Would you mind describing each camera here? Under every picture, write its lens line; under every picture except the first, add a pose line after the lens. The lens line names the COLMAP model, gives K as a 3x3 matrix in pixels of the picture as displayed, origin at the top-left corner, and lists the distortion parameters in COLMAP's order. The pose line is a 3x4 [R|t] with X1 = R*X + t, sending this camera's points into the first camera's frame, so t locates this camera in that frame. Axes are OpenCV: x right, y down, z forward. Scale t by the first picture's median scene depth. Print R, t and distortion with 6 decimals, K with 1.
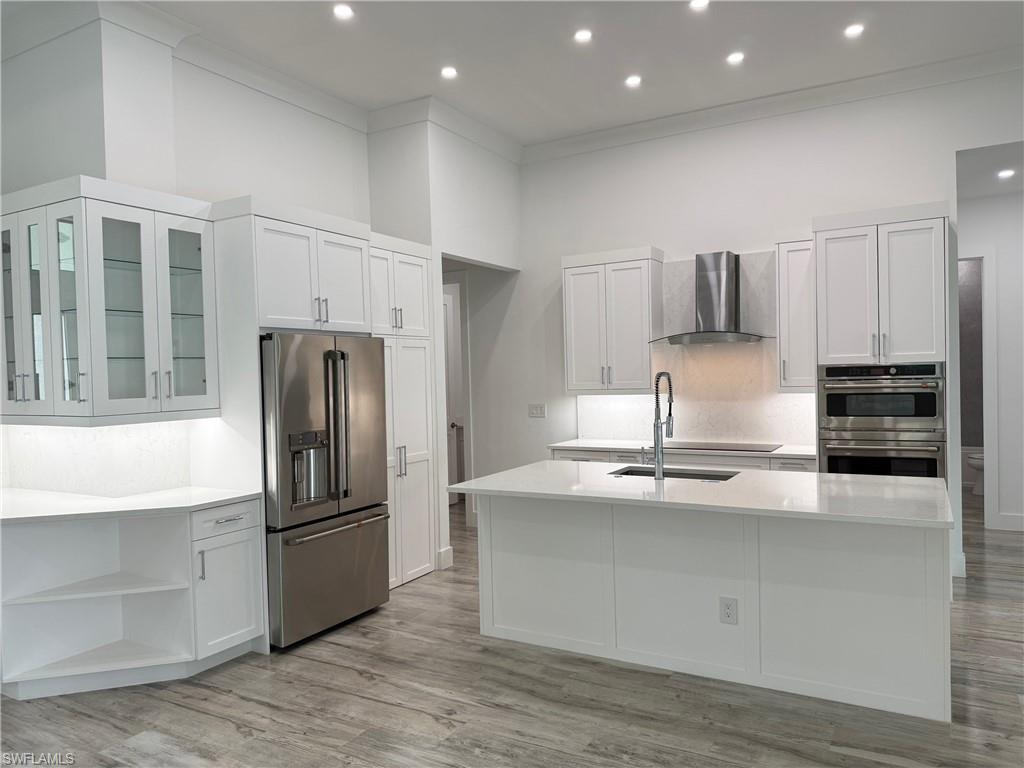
lens RADIAL K [[724.3, 0, 519.0], [0, 724.3, 387.3], [0, 0, 1]] dist [0.042103, -0.052639]
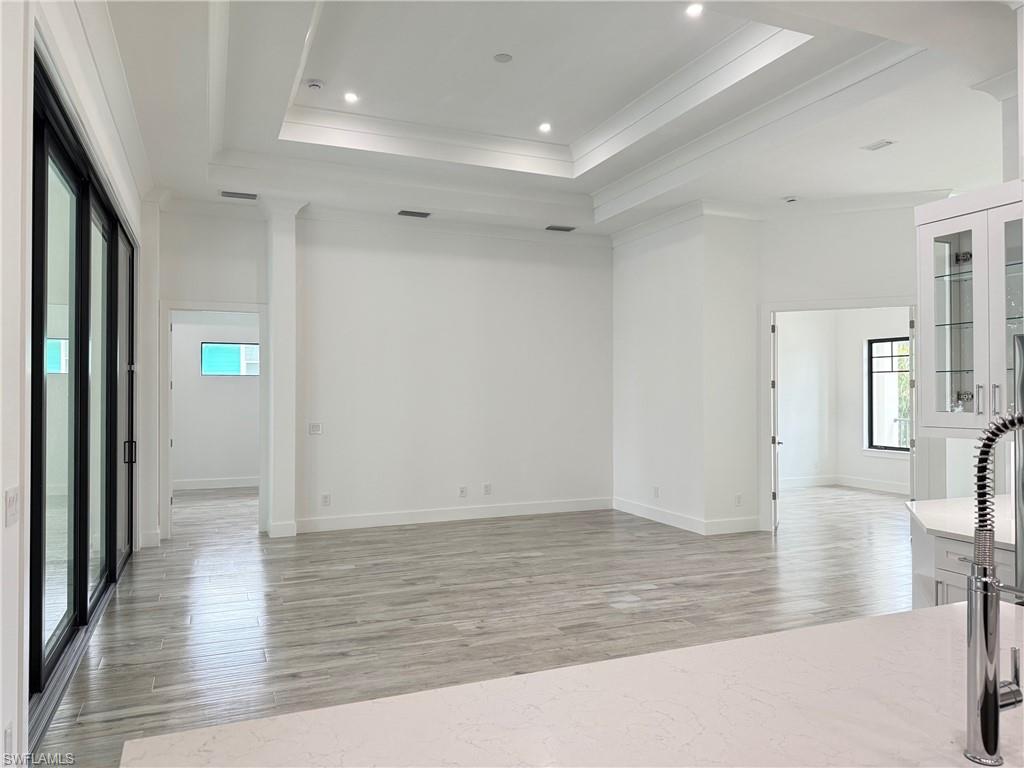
lens RADIAL K [[724.3, 0, 507.9], [0, 724.3, 384.0], [0, 0, 1]] dist [0.042103, -0.052639]
pose [[-0.617042, 0.019332, -0.786692, 0.630682], [0.006637, 0.999790, 0.019363, -0.047149], [0.786902, 0.006727, -0.617041, 1.153628]]
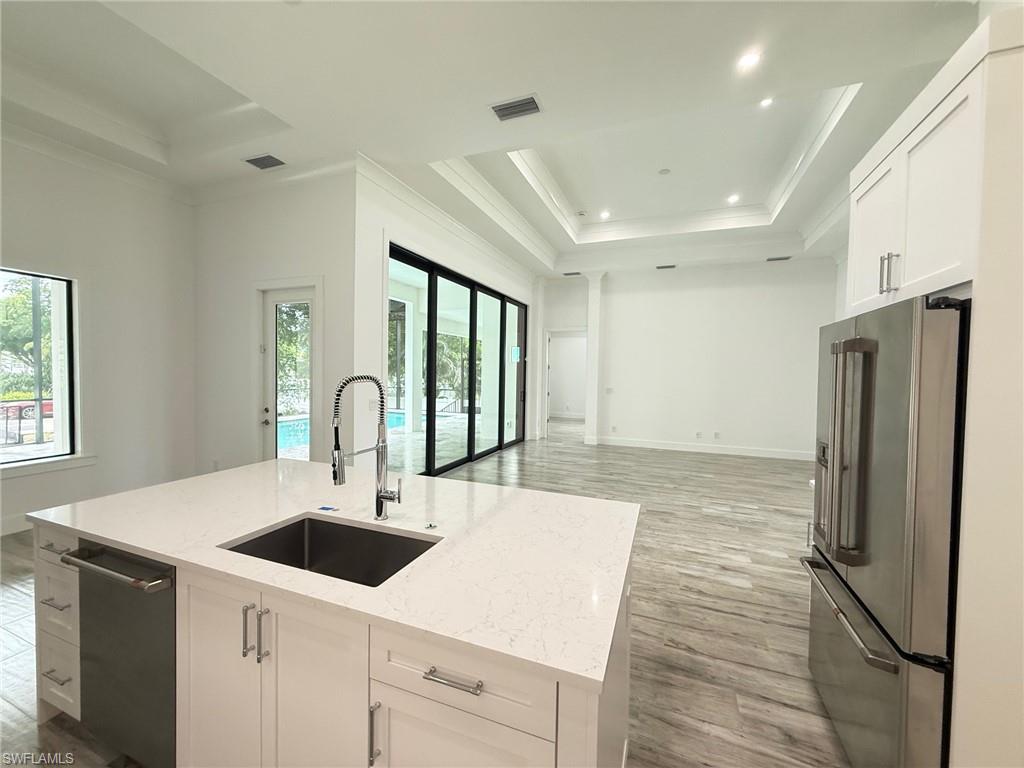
lens RADIAL K [[409.9, 0, 507.9], [0, 409.9, 379.6], [0, 0, 1]] dist [-0.001472, 0.001591]
pose [[-0.991999, 0.011369, -0.125735, 0.127027], [0.006497, 0.999214, 0.039094, -0.032263], [0.126081, 0.037965, -0.991293, 1.597046]]
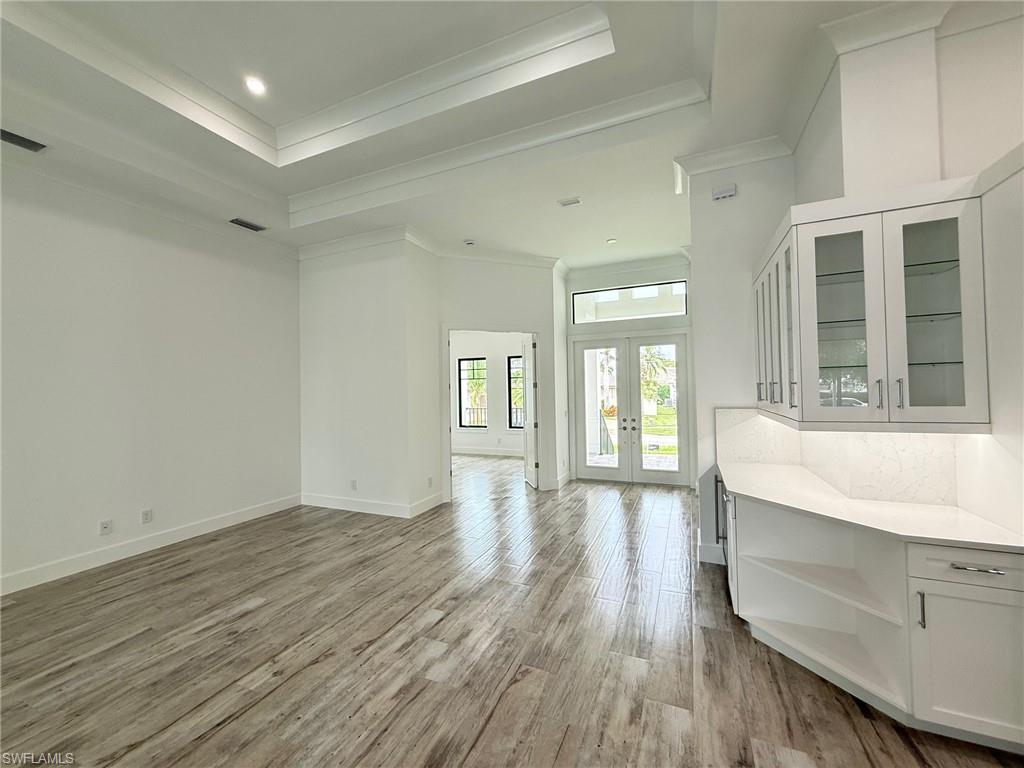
lens RADIAL K [[409.9, 0, 509.3], [0, 409.9, 382.9], [0, 0, 1]] dist [-0.001472, 0.001591]
pose [[0.099579, 0.007668, -0.995000, -0.010821], [0.000299, 0.999970, 0.007736, -0.022956], [0.995030, -0.001068, 0.099574, 0.483049]]
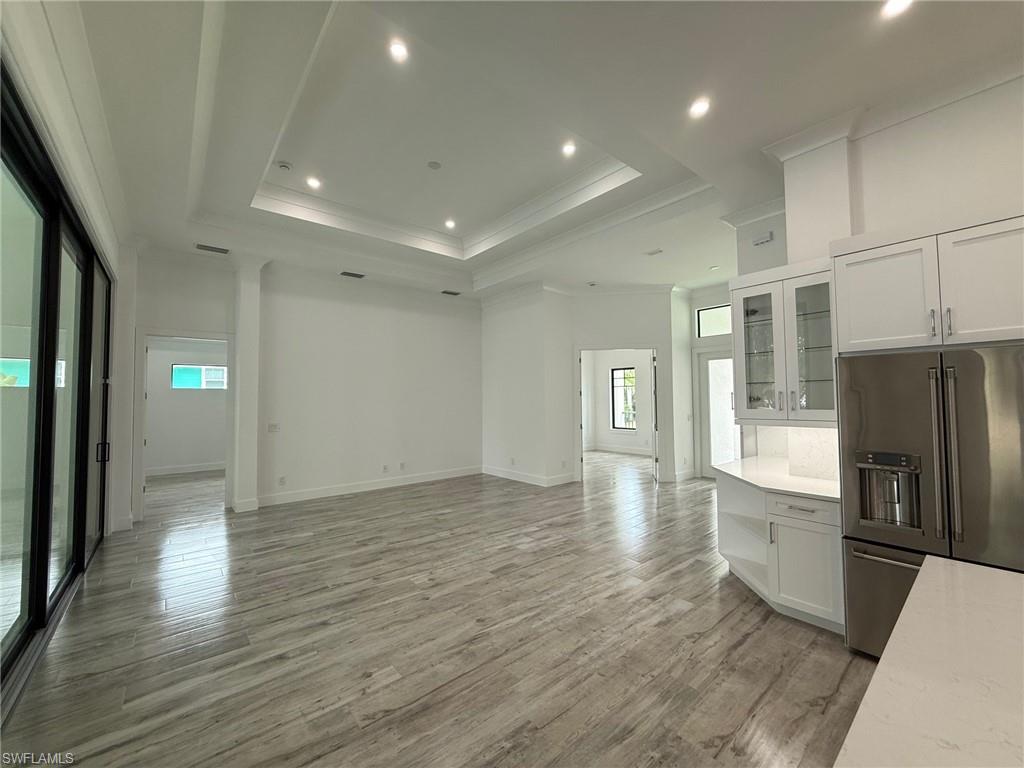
lens RADIAL K [[409.9, 0, 509.0], [0, 409.9, 382.5], [0, 0, 1]] dist [-0.001472, 0.001591]
pose [[-0.358449, -0.005726, -0.933532, 0.475807], [0.005741, 0.999949, -0.008337, -0.037774], [0.933532, -0.008348, -0.358397, 0.825572]]
